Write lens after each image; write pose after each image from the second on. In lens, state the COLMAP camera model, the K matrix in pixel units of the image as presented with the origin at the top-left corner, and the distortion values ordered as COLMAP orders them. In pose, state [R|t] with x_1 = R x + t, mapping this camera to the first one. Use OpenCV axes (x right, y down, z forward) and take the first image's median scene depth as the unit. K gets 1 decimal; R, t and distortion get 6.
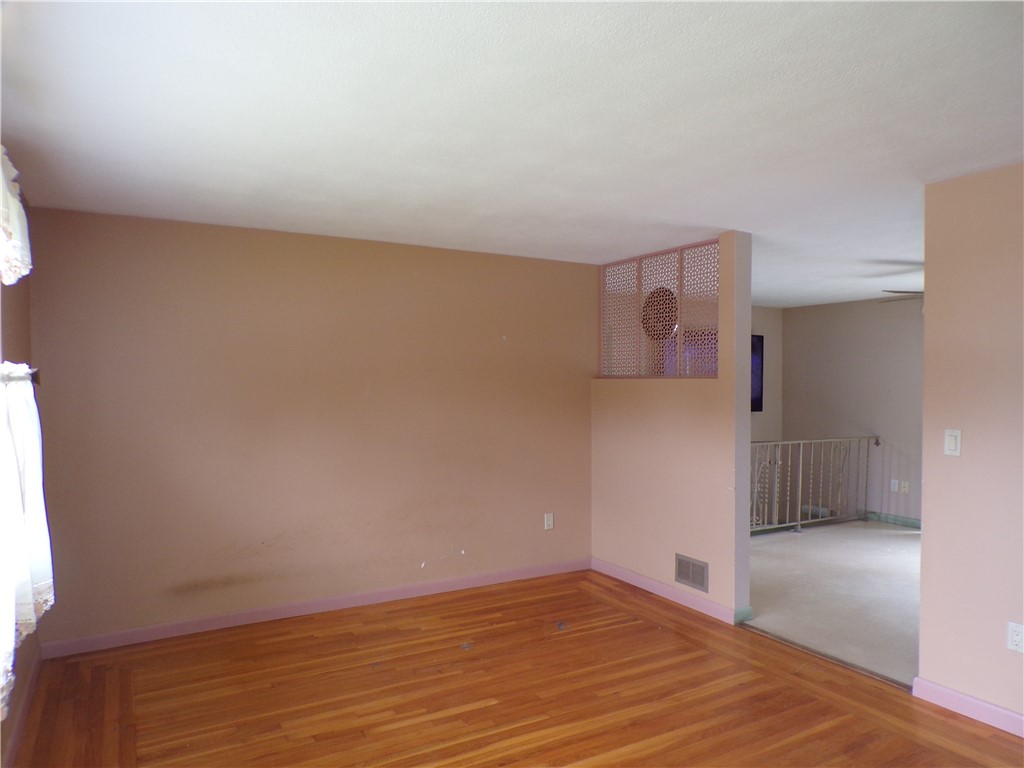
lens RADIAL K [[700.4, 0, 511.5], [0, 700.4, 384.1], [0, 0, 1]] dist [-0.012340, 0.012612]
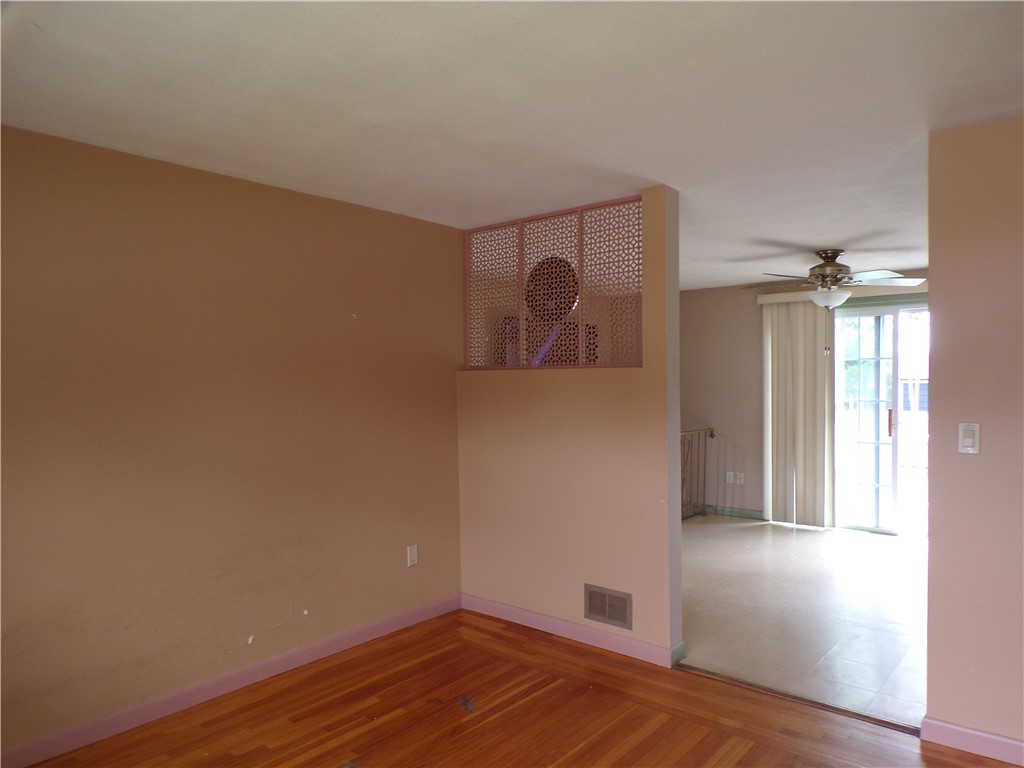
lens RADIAL K [[700.4, 0, 514.9], [0, 700.4, 386.2], [0, 0, 1]] dist [-0.012340, 0.012612]
pose [[0.939490, -0.016037, 0.342202, -0.121200], [0.013649, 0.999863, 0.009385, 0.004066], [-0.342305, -0.004146, 0.939580, 0.277872]]
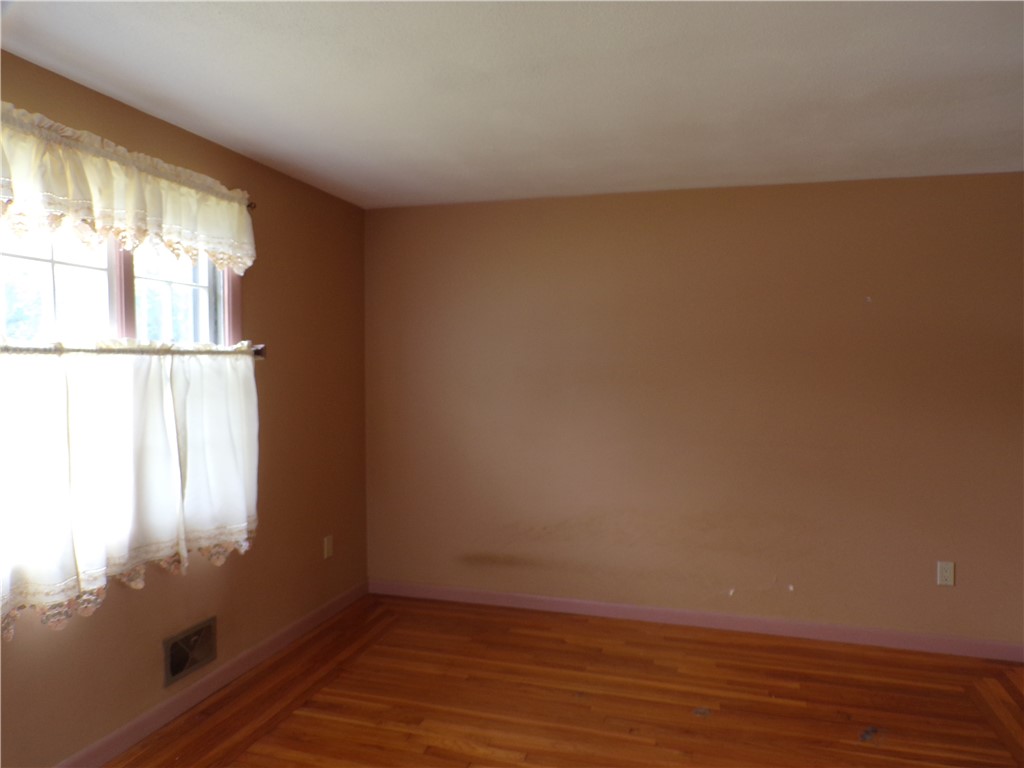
lens RADIAL K [[700.4, 0, 517.2], [0, 700.4, 386.0], [0, 0, 1]] dist [-0.012340, 0.012612]
pose [[0.697156, 0.030271, -0.716280, 0.284545], [-0.011326, 0.999449, 0.031214, 0.002892], [0.716830, -0.013649, 0.697114, 0.296080]]
